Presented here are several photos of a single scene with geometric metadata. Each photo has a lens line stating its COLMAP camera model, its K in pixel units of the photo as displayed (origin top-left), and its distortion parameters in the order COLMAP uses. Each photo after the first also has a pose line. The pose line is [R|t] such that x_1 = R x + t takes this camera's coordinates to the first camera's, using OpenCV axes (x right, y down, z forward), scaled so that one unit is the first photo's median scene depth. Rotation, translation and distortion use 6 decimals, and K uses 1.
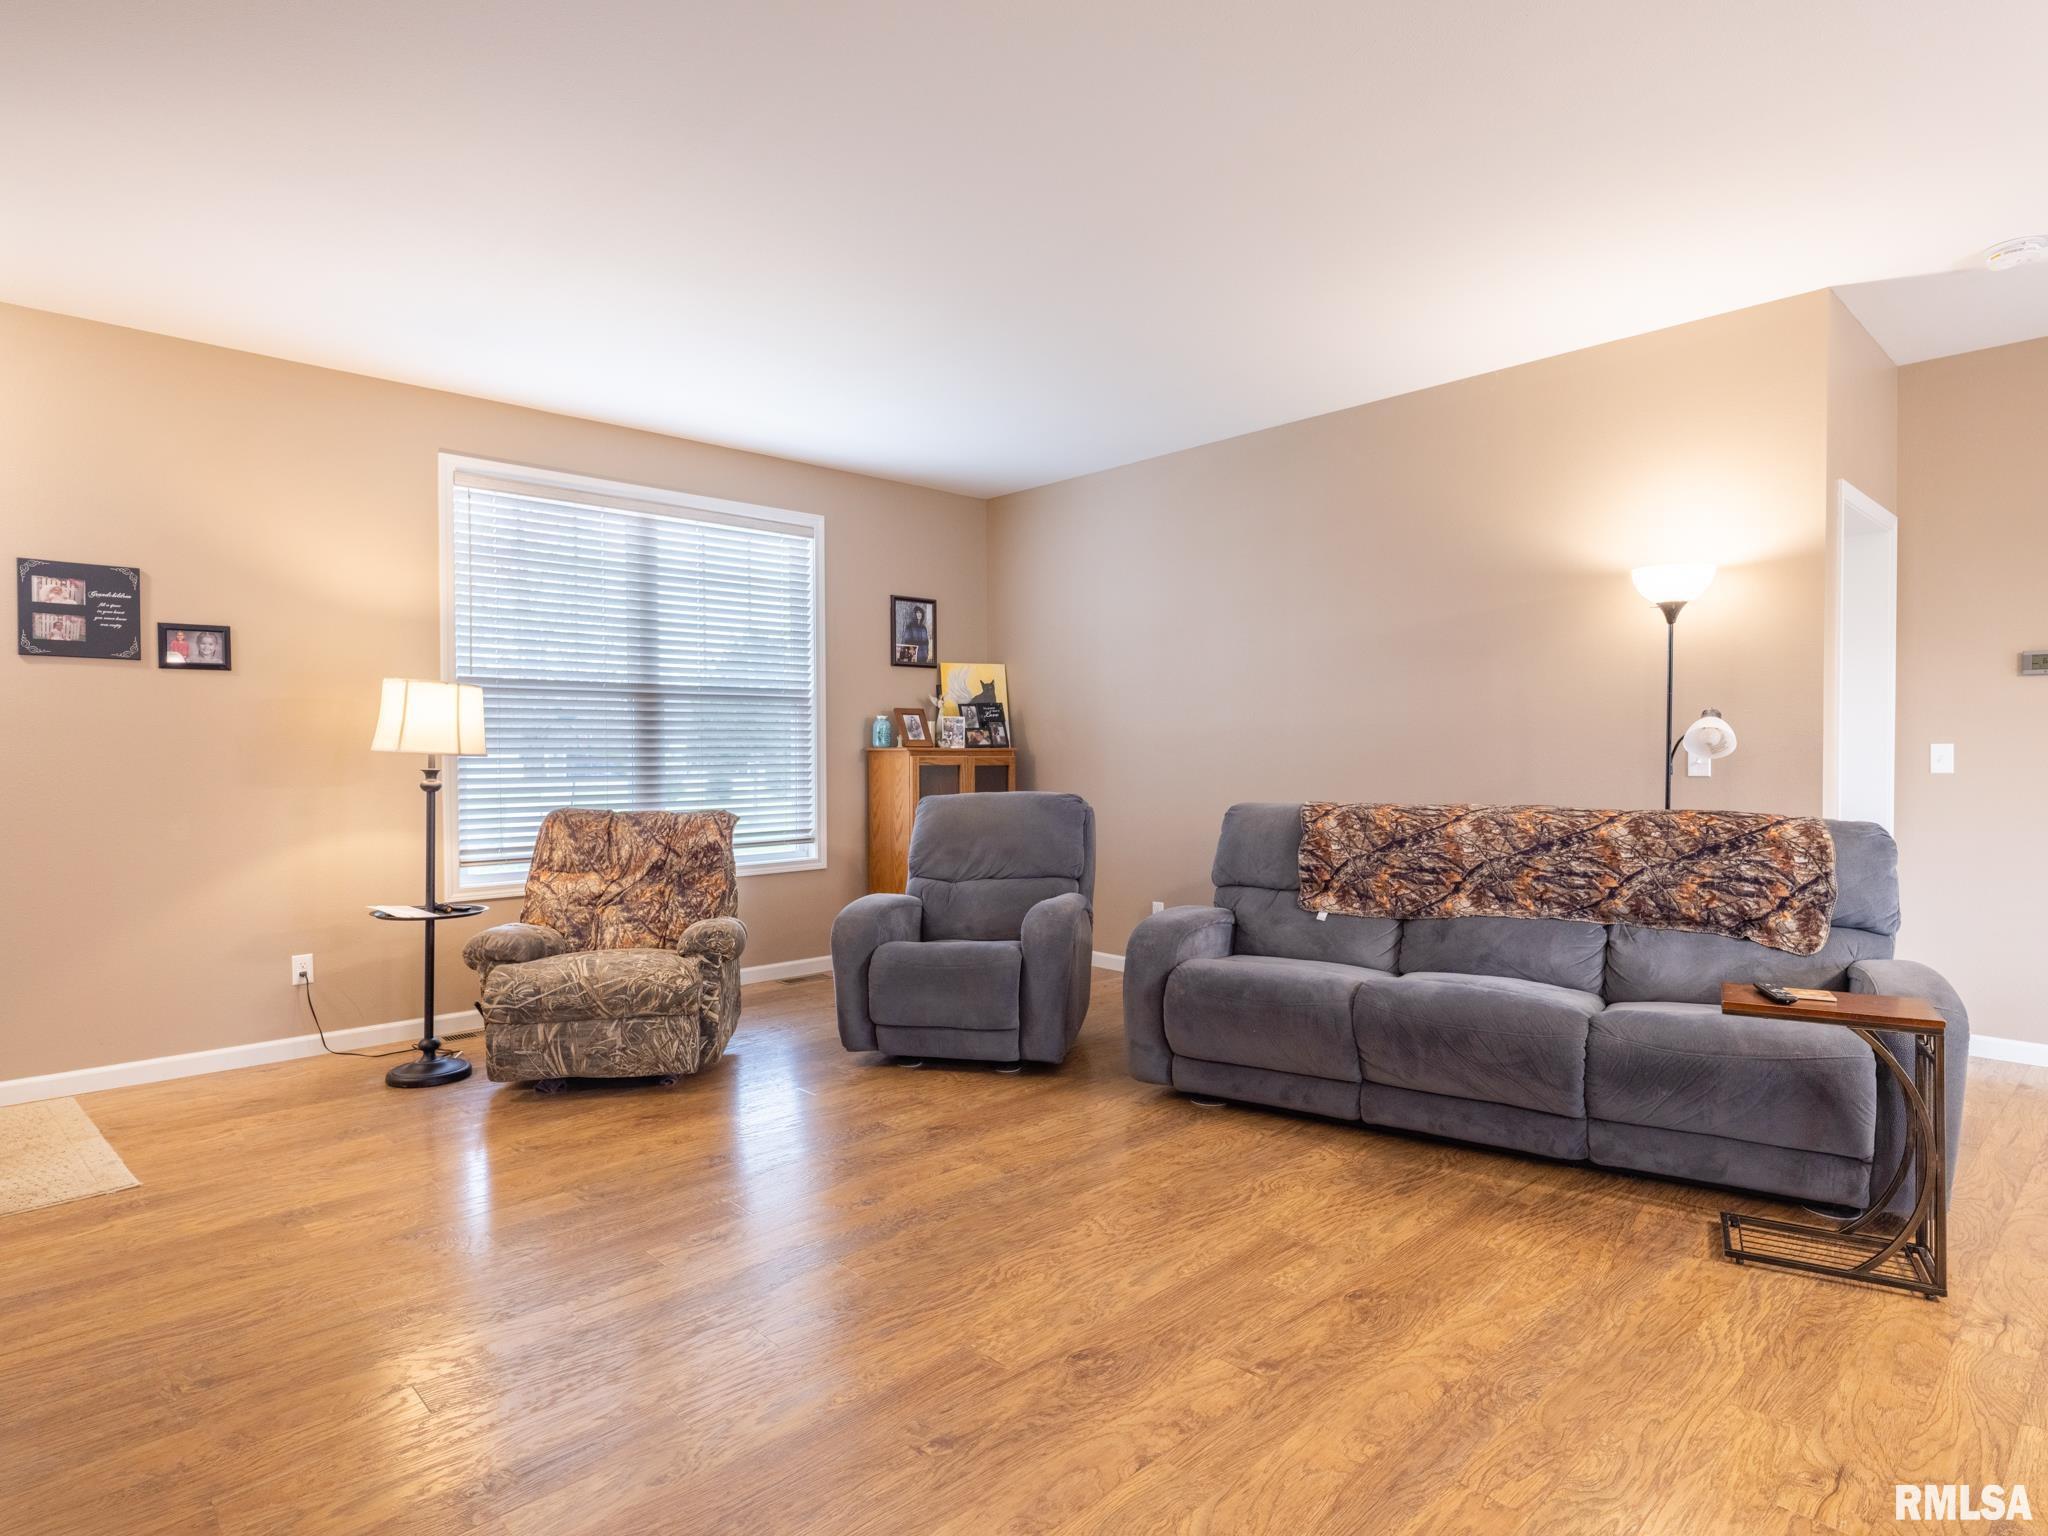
lens RADIAL K [[1108.1, 0, 1010.8], [0, 1108.1, 770.7], [0, 0, 1]] dist [0.004456, -0.002282]
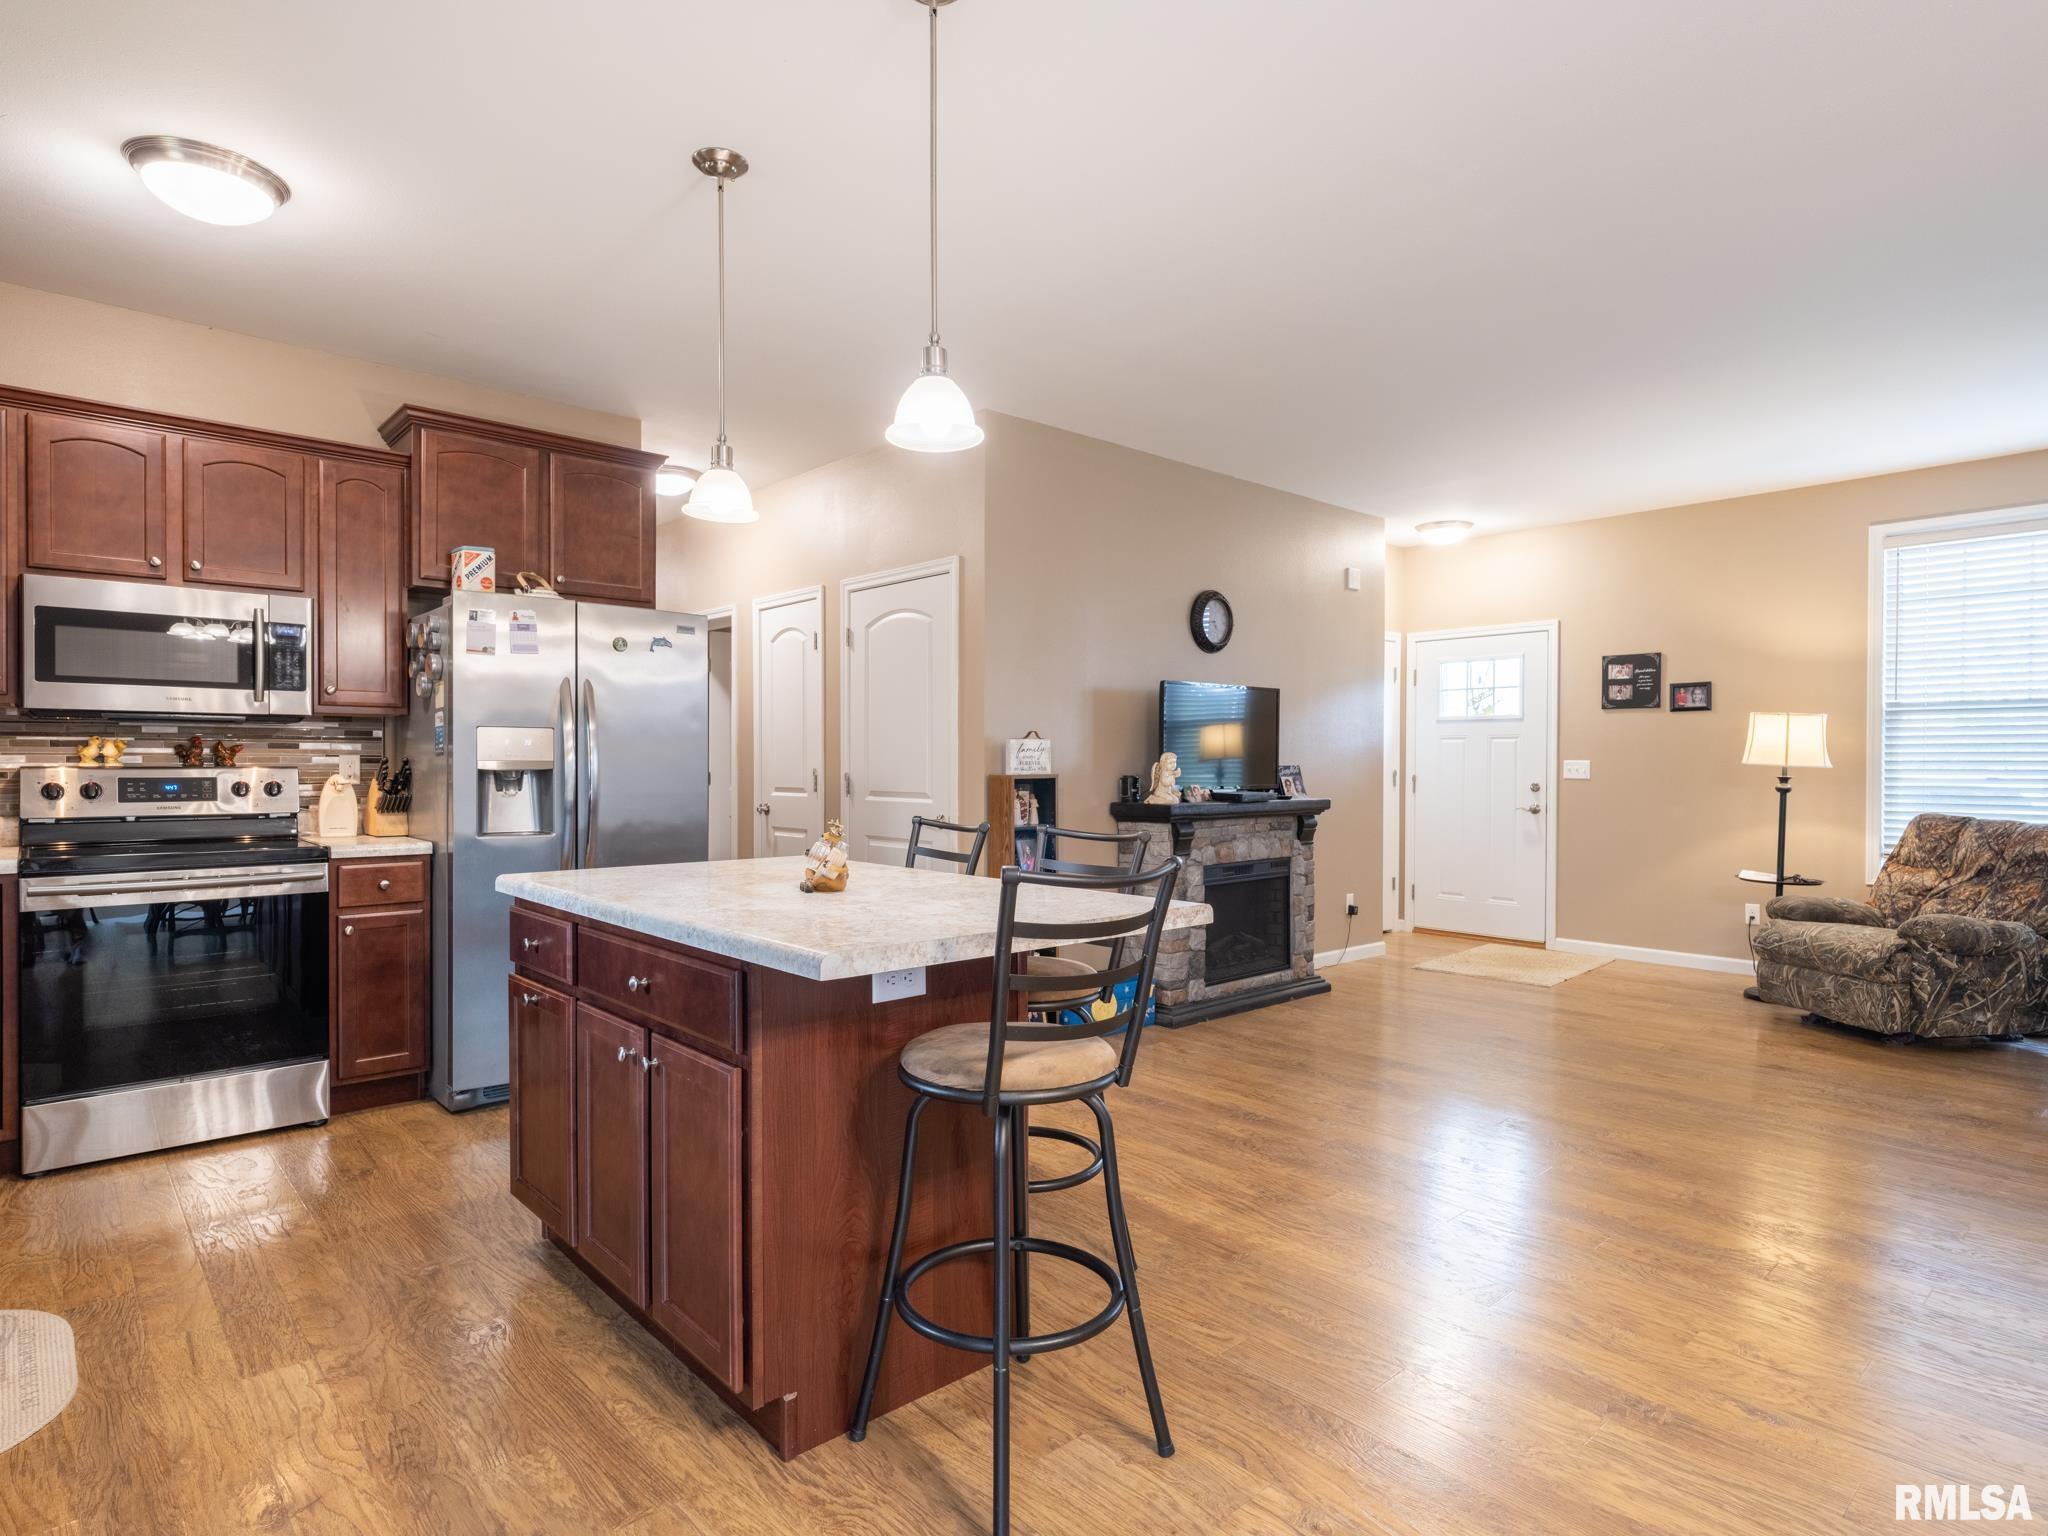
lens RADIAL K [[1108.1, 0, 1028.8], [0, 1108.1, 767.3], [0, 0, 1]] dist [0.004456, -0.002282]
pose [[-0.016907, 0.008118, -0.999824, 0.906827], [-0.019708, 0.999770, 0.008451, -0.006236], [0.999663, 0.019847, -0.016743, 0.088576]]
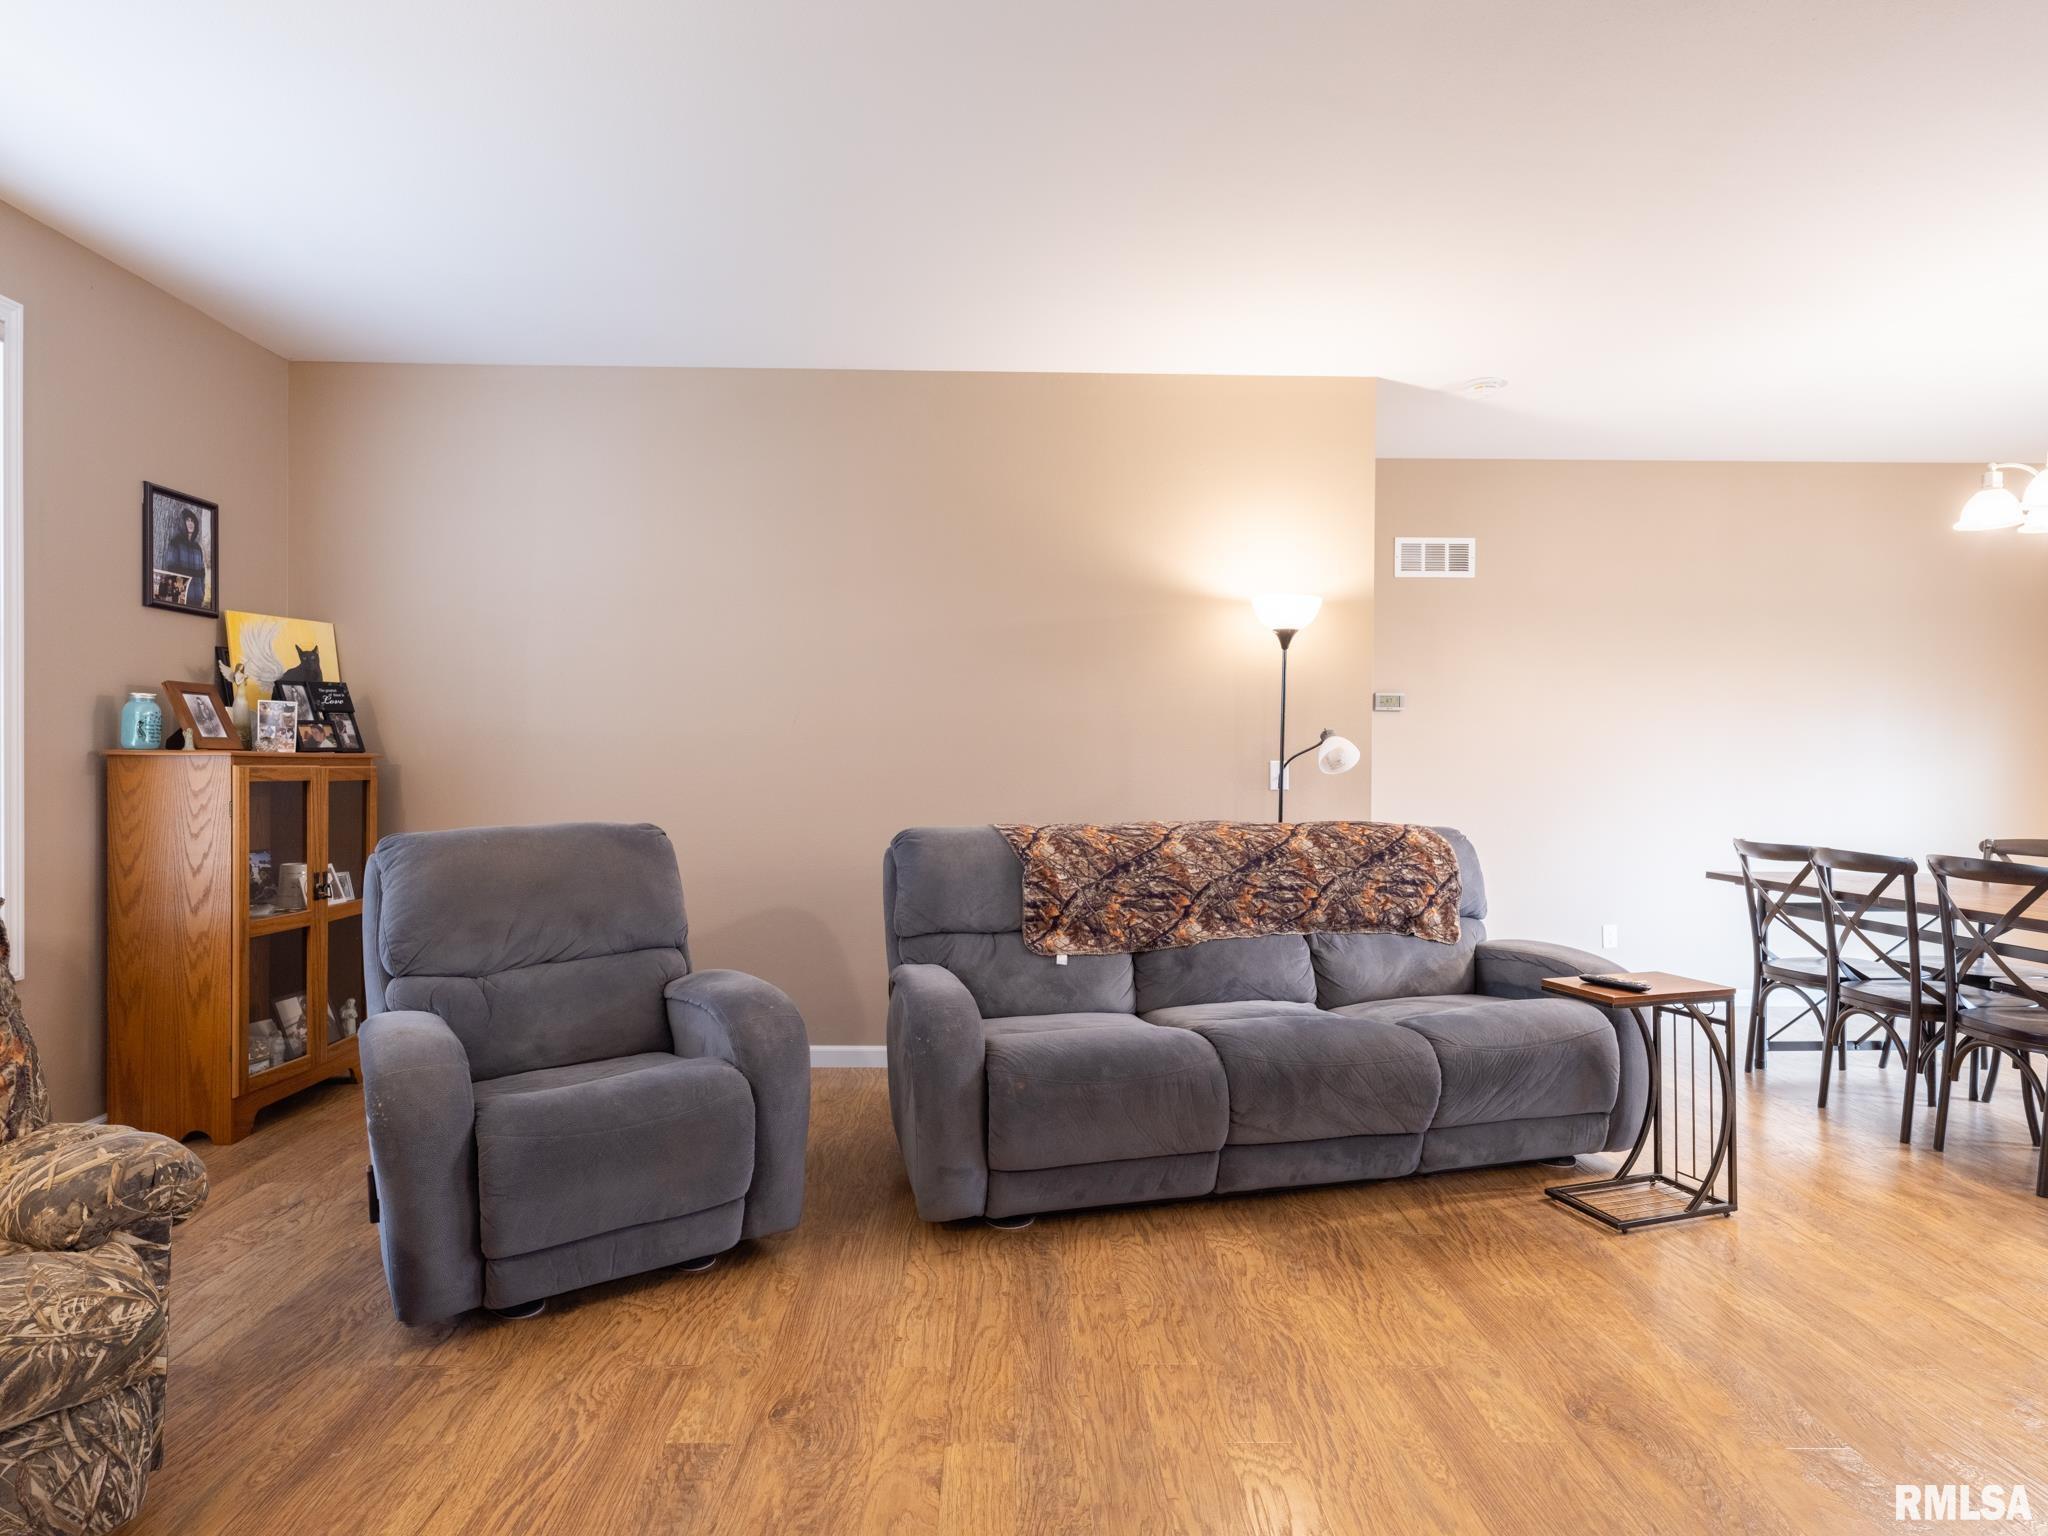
lens RADIAL K [[1108.1, 0, 1029.5], [0, 1108.1, 770.1], [0, 0, 1]] dist [0.004456, -0.002282]
pose [[0.667451, 0.003555, 0.744645, -0.368778], [0.003772, 0.999960, -0.008155, -0.006642], [-0.744644, 0.008252, 0.667411, 0.457672]]
